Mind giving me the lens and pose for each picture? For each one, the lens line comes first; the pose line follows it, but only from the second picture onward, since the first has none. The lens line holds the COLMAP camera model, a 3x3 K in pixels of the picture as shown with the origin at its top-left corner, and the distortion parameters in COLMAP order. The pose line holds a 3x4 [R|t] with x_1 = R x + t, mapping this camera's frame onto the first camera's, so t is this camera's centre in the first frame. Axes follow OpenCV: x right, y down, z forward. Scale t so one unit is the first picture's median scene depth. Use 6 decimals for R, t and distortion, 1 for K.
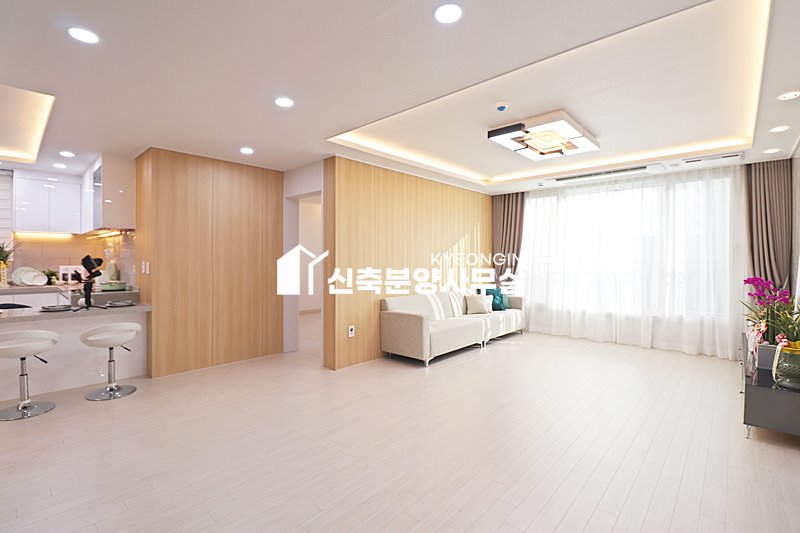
lens RADIAL K [[369.9, 0, 393.9], [0, 369.9, 258.9], [0, 0, 1]] dist [0.002094, -0.015665]
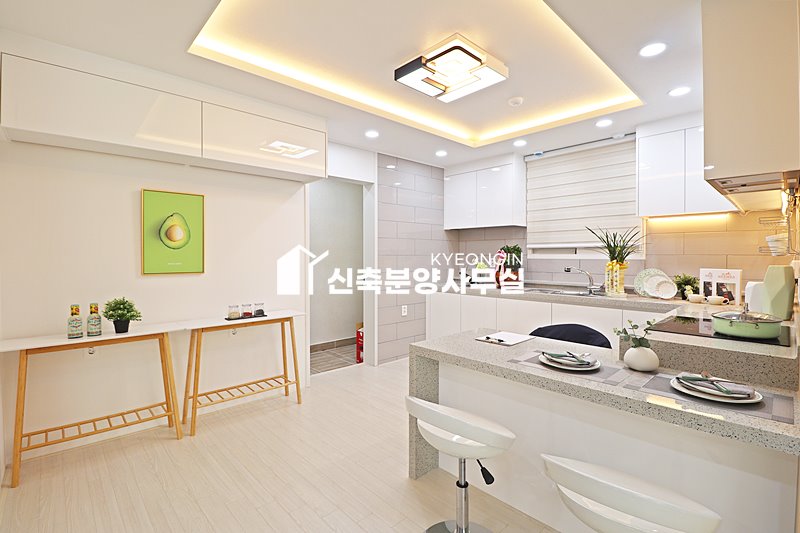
lens RADIAL K [[369.9, 0, 393.9], [0, 369.9, 258.9], [0, 0, 1]] dist [0.002094, -0.015665]
pose [[-0.069317, 0.005376, -0.997580, -0.299022], [0.001074, 0.999985, 0.005314, 0.000256], [0.997594, -0.000703, -0.069322, 0.560889]]
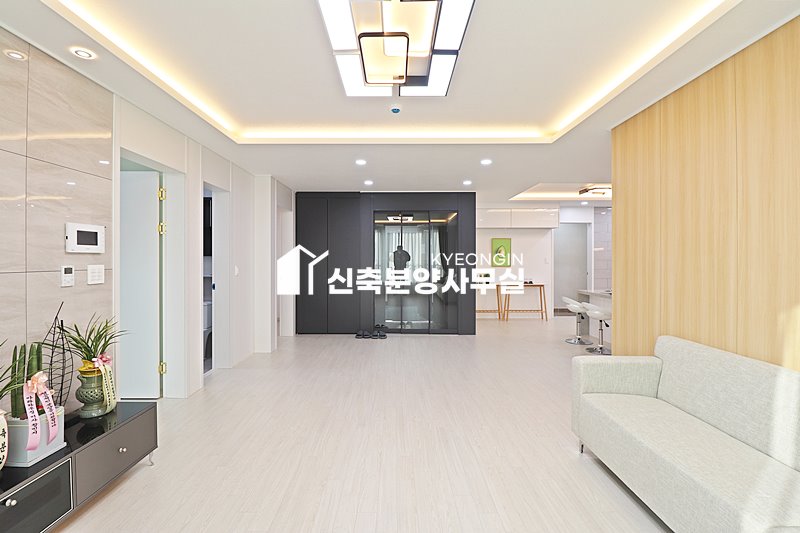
lens RADIAL K [[369.9, 0, 393.9], [0, 369.9, 258.9], [0, 0, 1]] dist [0.002094, -0.015665]
pose [[-0.729424, -0.003813, -0.684051, 0.585448], [-0.002209, 0.999992, -0.003218, -0.002289], [0.684058, -0.000836, -0.729427, 1.033901]]
